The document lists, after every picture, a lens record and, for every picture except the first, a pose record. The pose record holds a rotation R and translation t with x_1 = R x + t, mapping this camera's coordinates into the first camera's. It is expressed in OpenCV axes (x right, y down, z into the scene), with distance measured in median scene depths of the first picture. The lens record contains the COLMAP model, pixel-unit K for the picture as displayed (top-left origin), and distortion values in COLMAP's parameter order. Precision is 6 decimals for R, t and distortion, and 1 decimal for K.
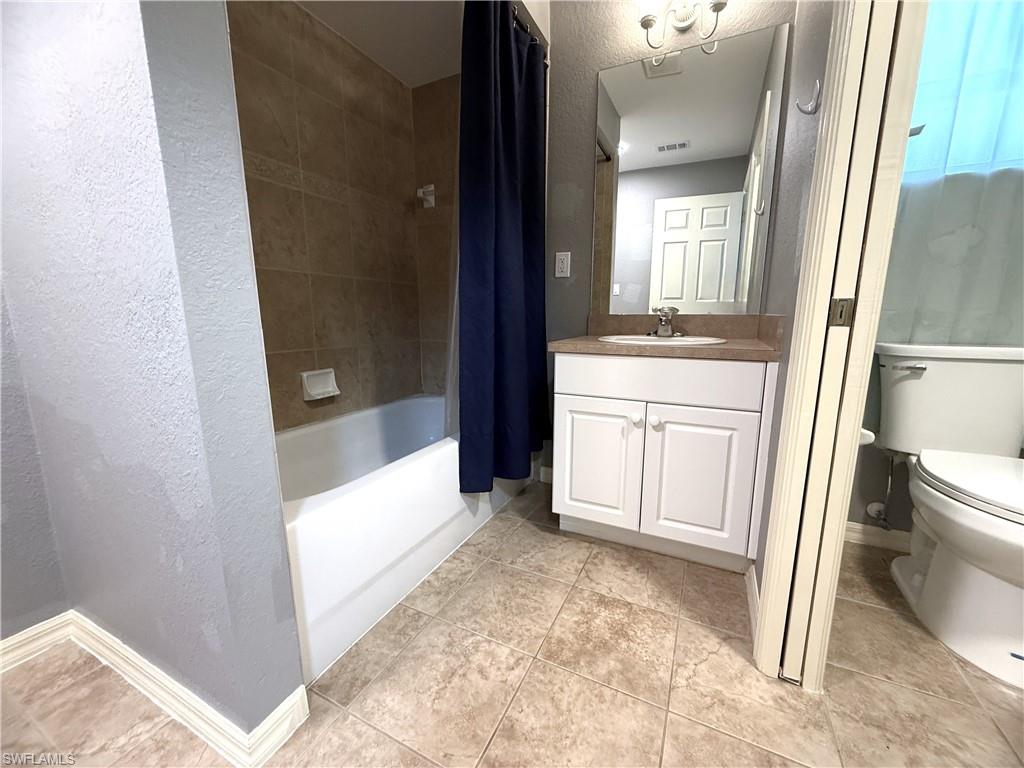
lens RADIAL K [[407.1, 0, 512.7], [0, 407.1, 386.2], [0, 0, 1]] dist [0.001042, -0.000210]
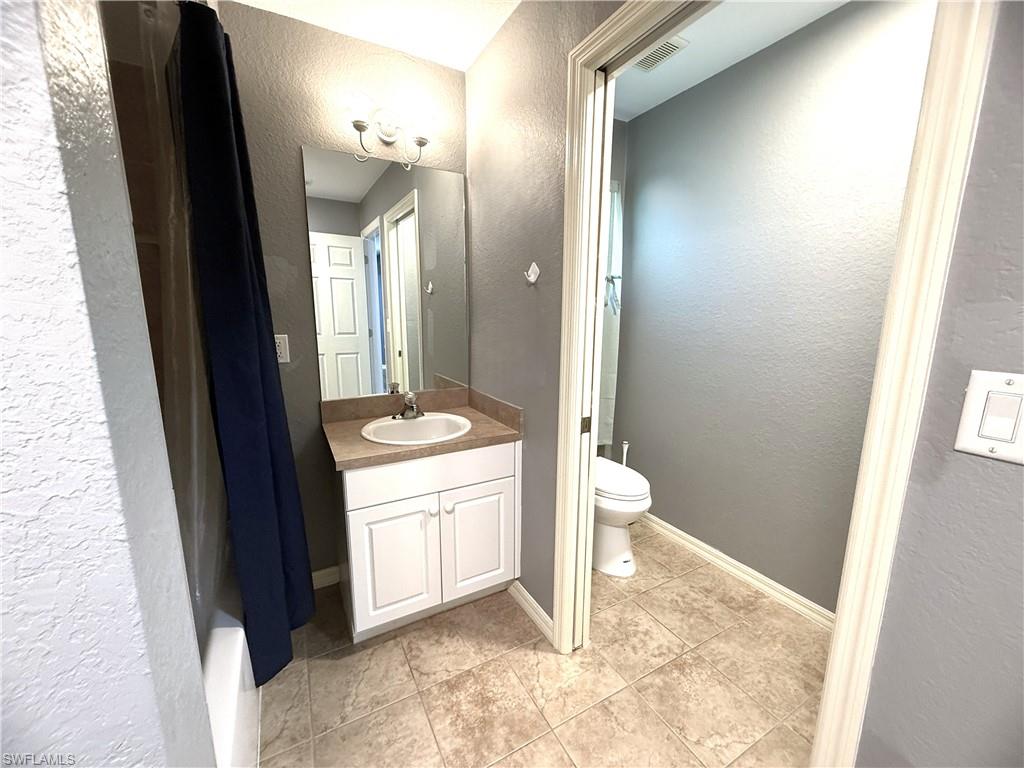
lens RADIAL K [[407.1, 0, 510.8], [0, 407.1, 384.6], [0, 0, 1]] dist [0.001042, -0.000210]
pose [[0.573669, -0.142763, 0.806550, -0.460560], [0.138859, 0.987391, 0.076007, -0.340294], [-0.807231, 0.068393, 0.586259, 0.168400]]
